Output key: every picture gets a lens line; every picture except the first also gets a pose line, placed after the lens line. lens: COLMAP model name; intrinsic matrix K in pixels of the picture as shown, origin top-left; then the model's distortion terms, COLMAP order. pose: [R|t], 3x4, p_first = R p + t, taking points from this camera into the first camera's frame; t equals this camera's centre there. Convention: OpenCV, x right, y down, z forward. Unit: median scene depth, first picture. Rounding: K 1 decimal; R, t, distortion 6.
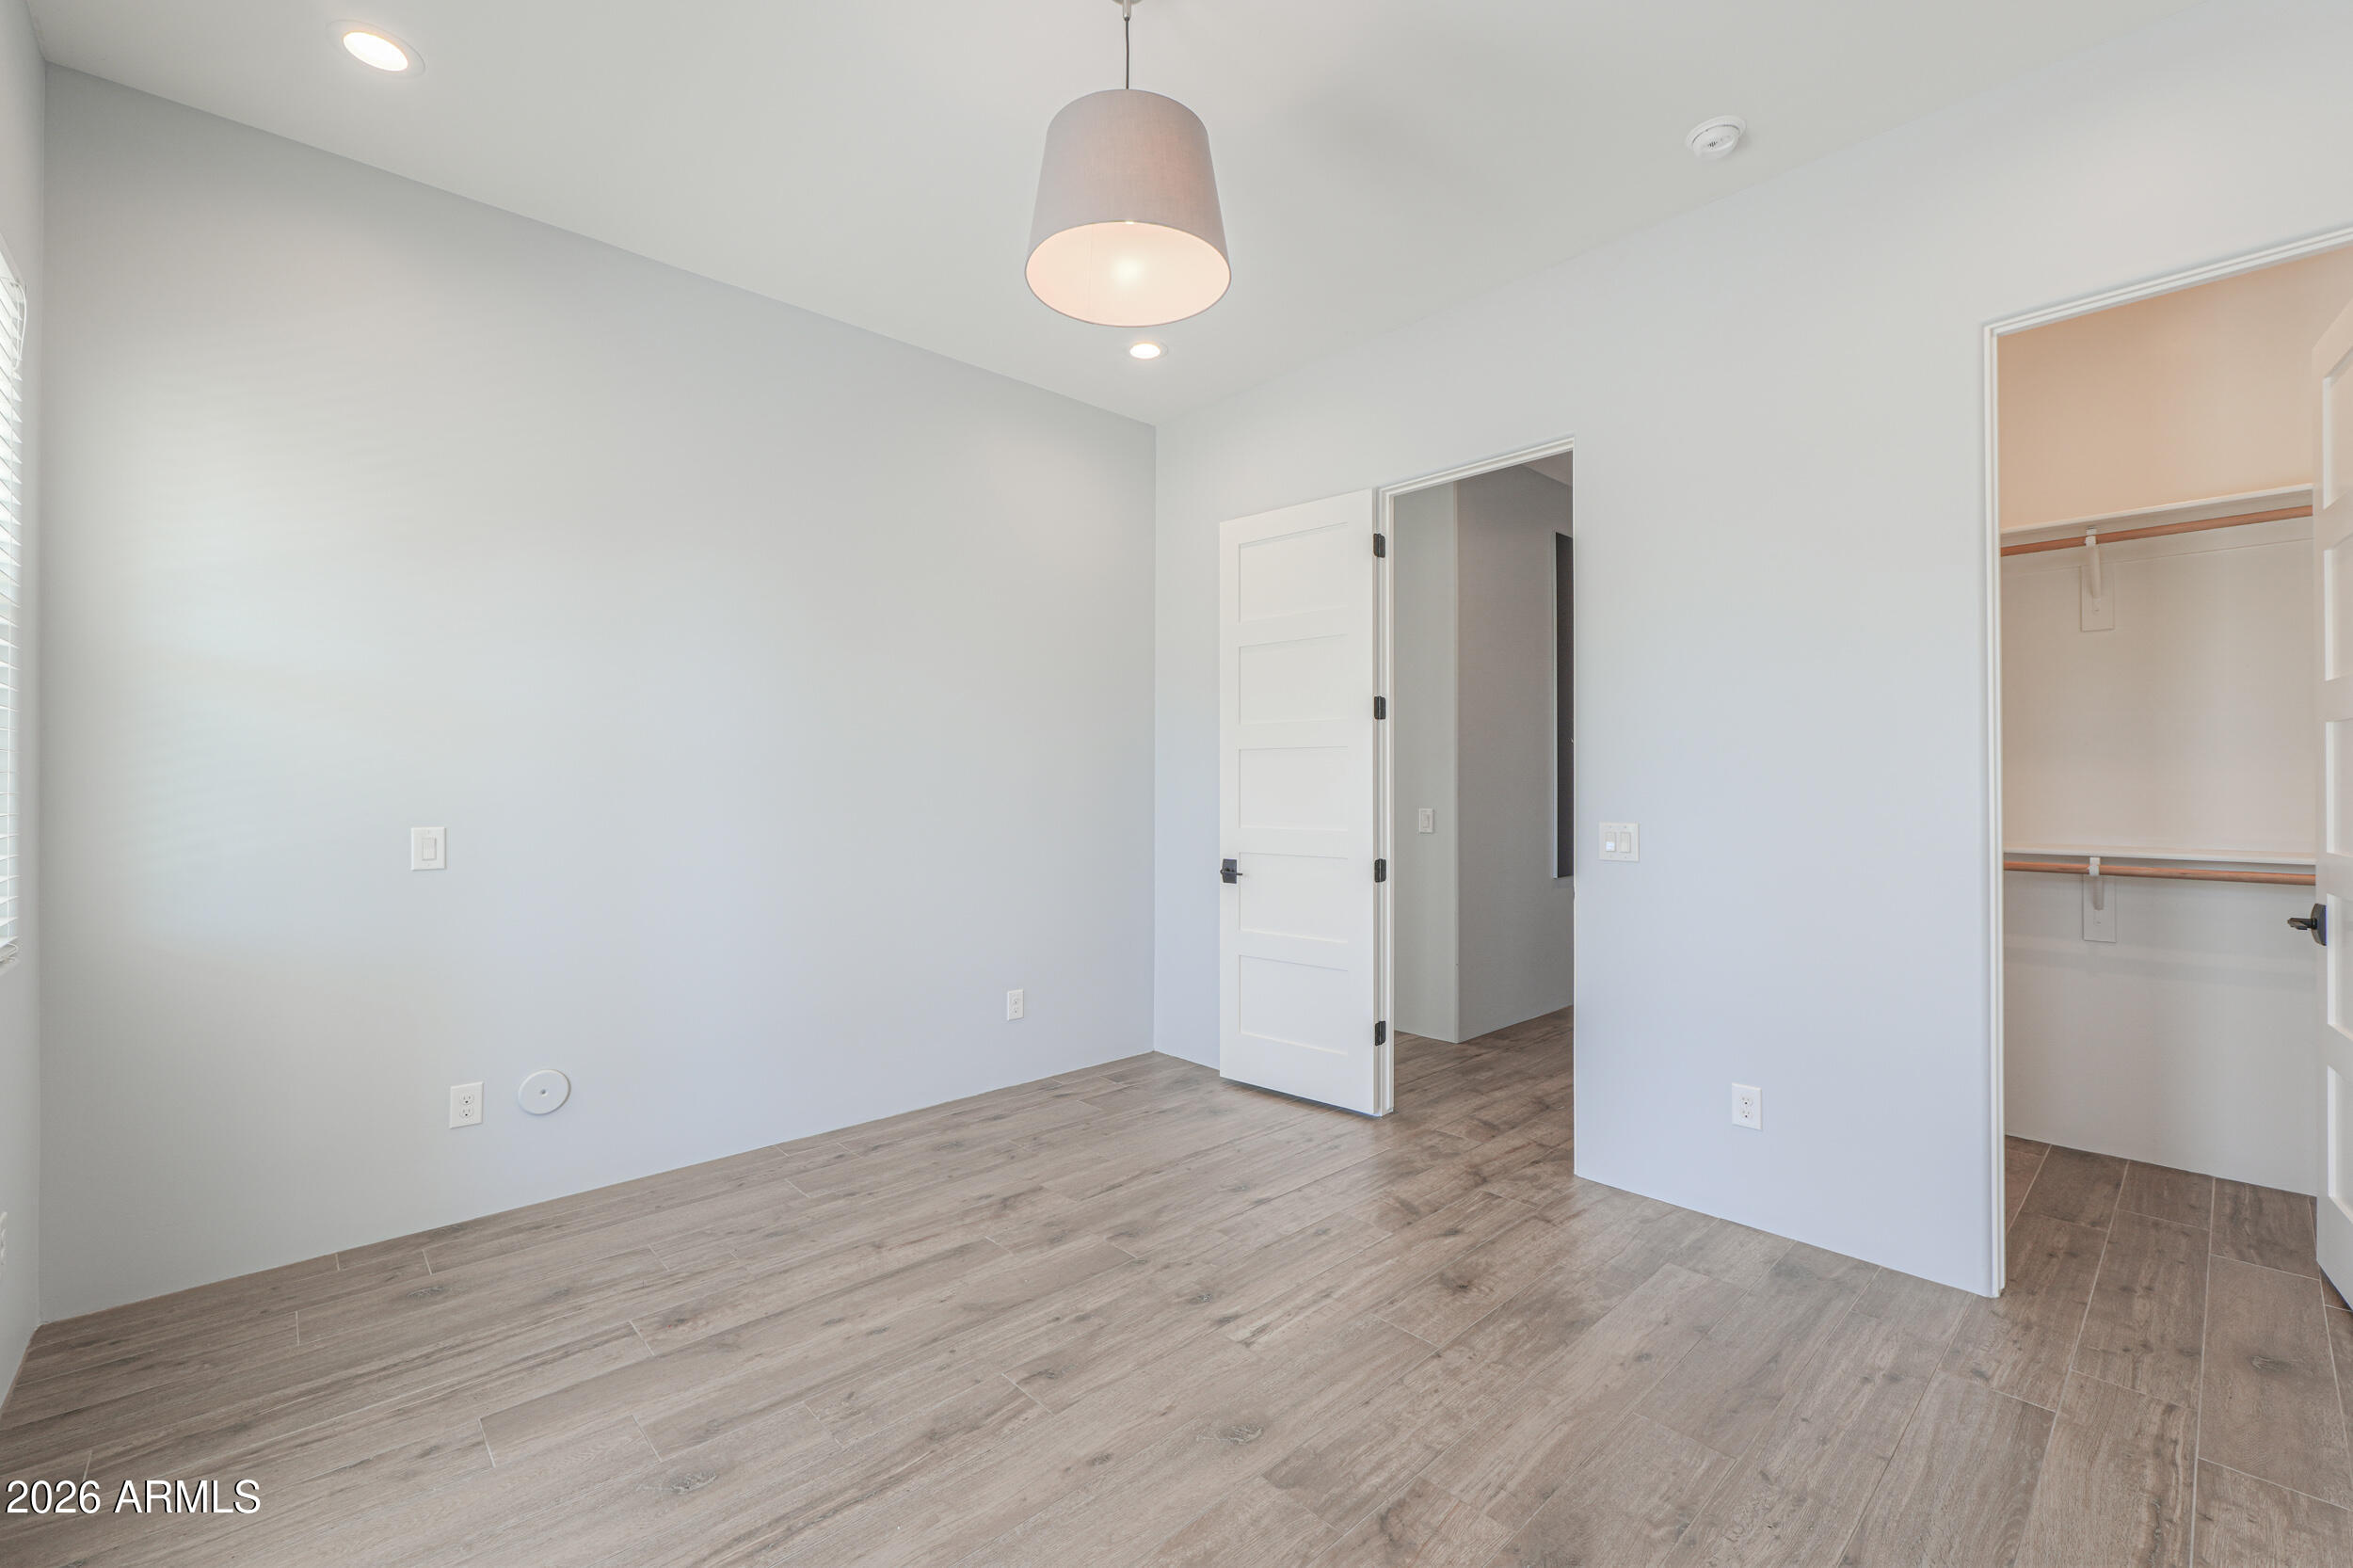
lens RADIAL K [[994.7, 0, 1167.9], [0, 994.7, 777.9], [0, 0, 1]] dist [-0.003792, -0.000568]
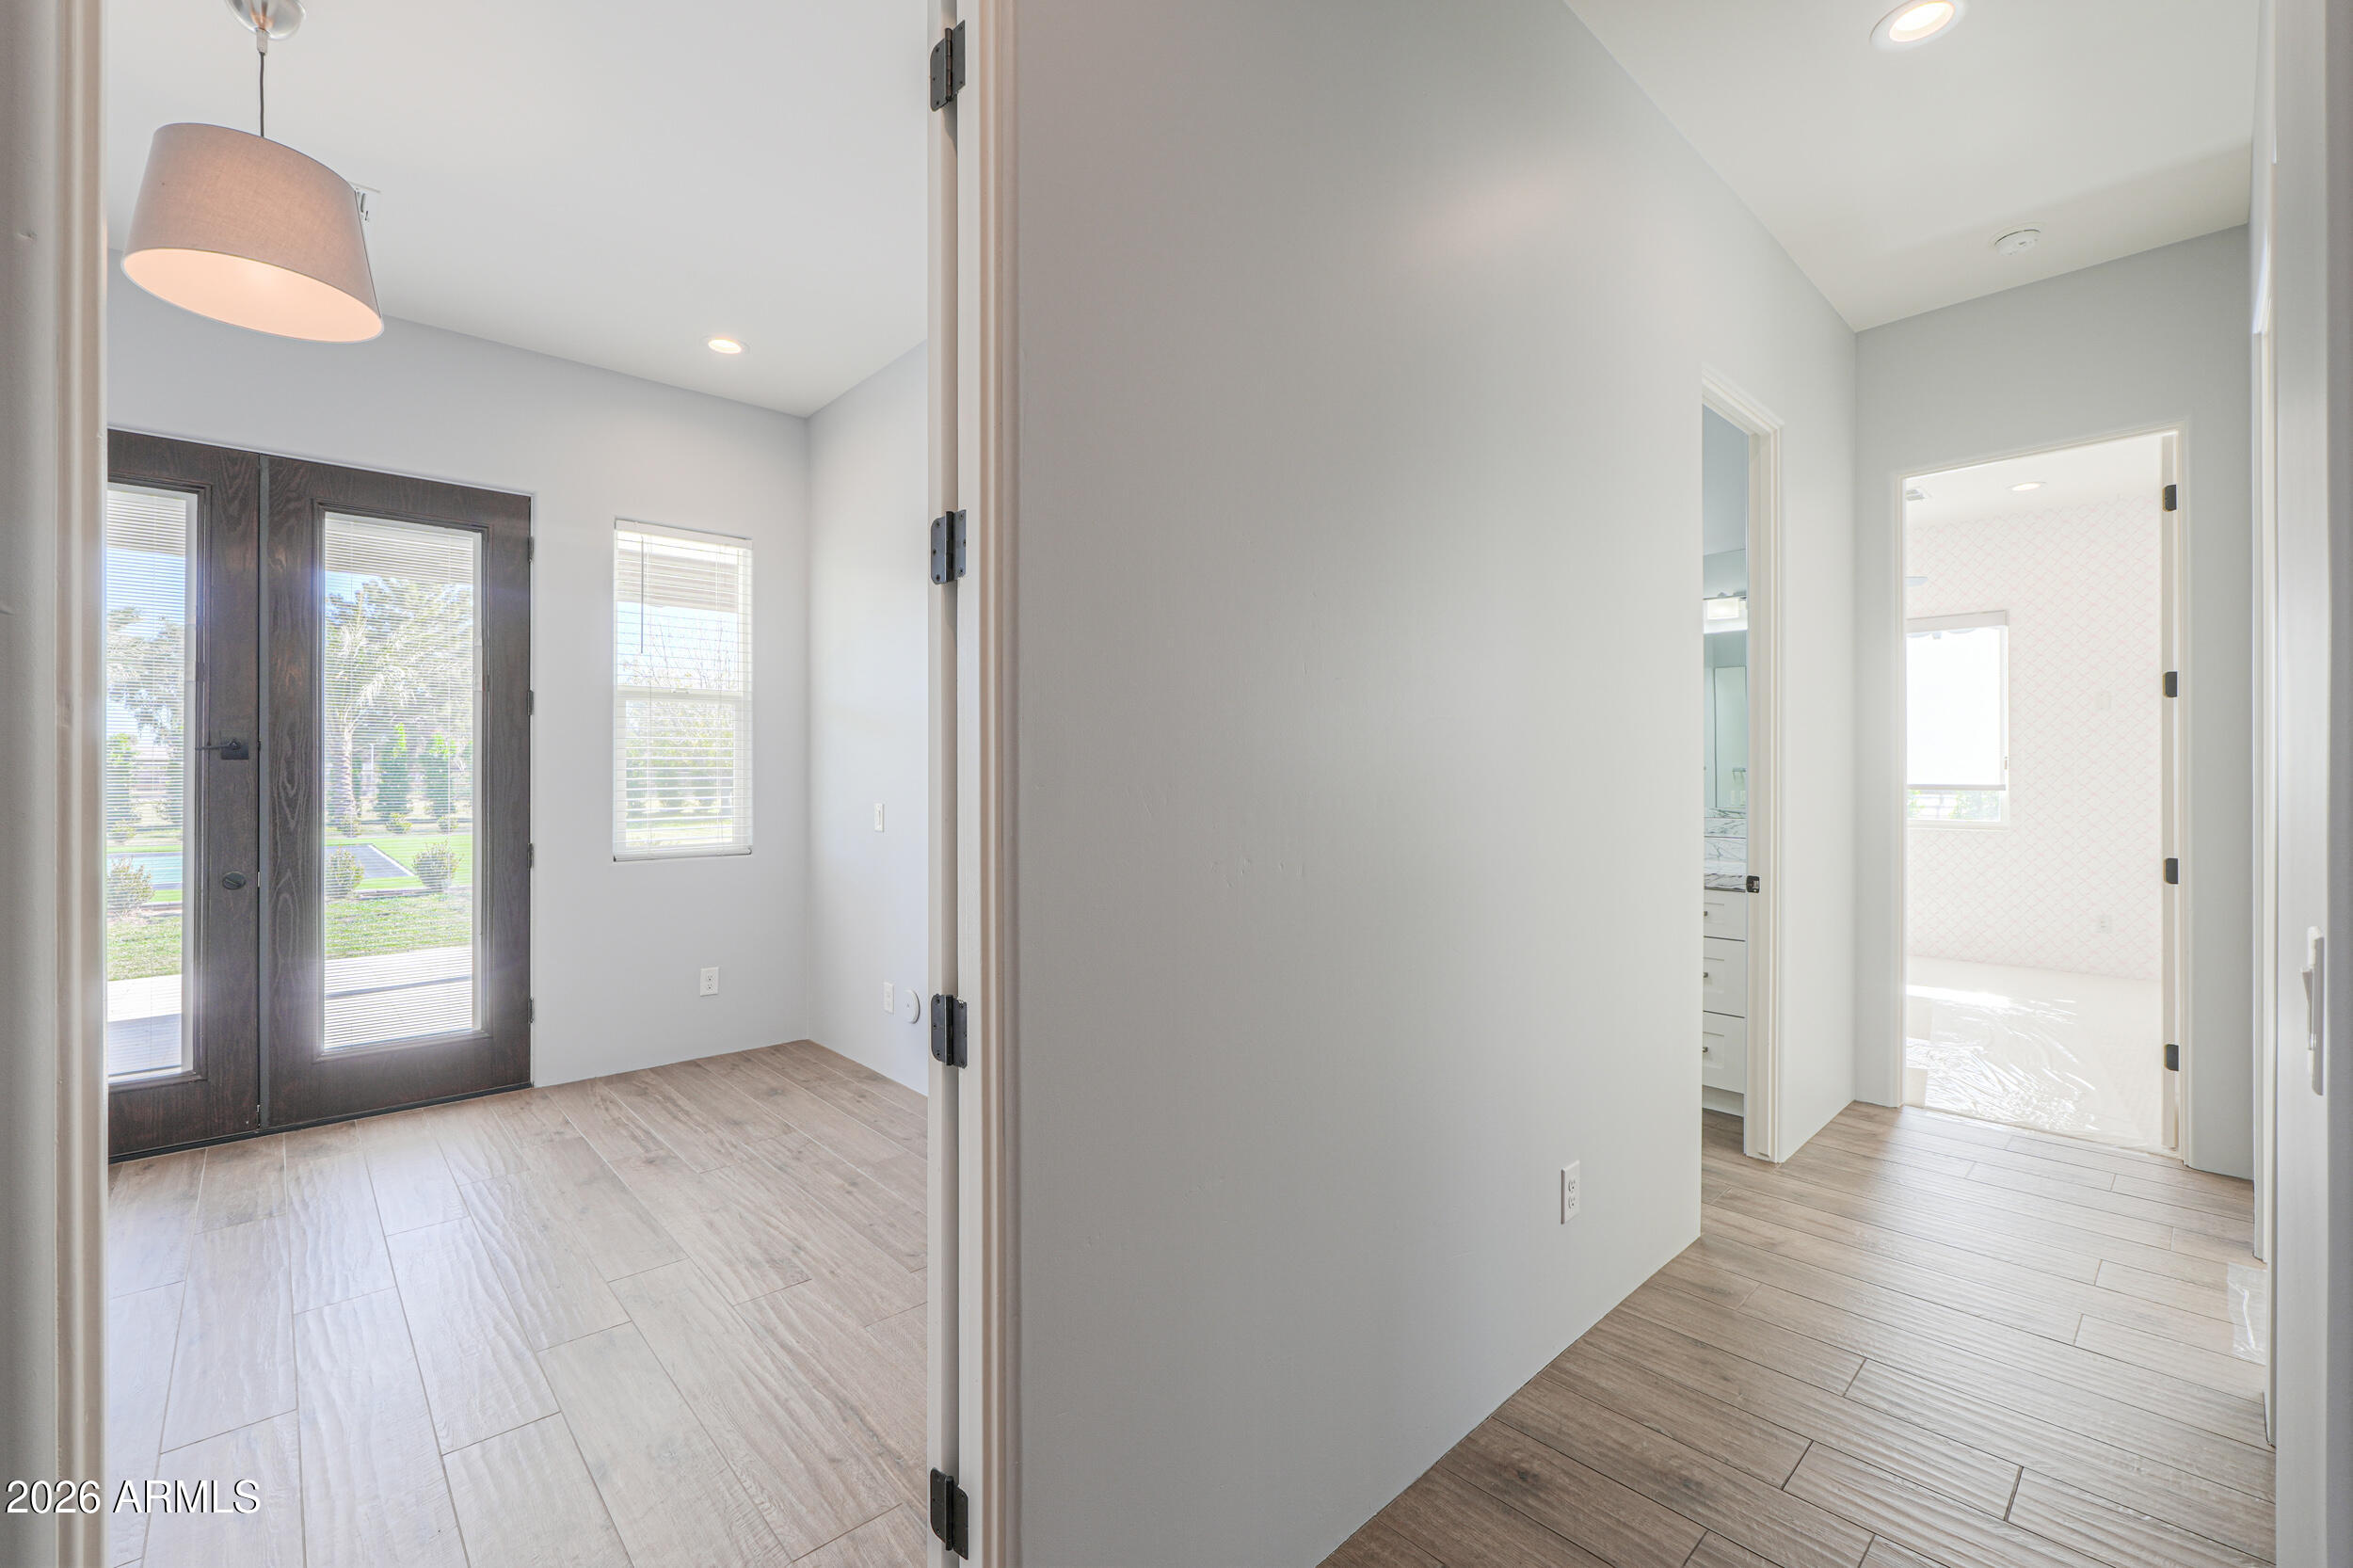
lens RADIAL K [[994.7, 0, 1182.7], [0, 994.7, 779.8], [0, 0, 1]] dist [-0.003792, -0.000568]
pose [[0.000353, 0.010059, -0.999949, 0.861602], [0.002856, 0.999945, 0.010060, -0.001881], [0.999996, -0.002860, 0.000325, 1.672397]]
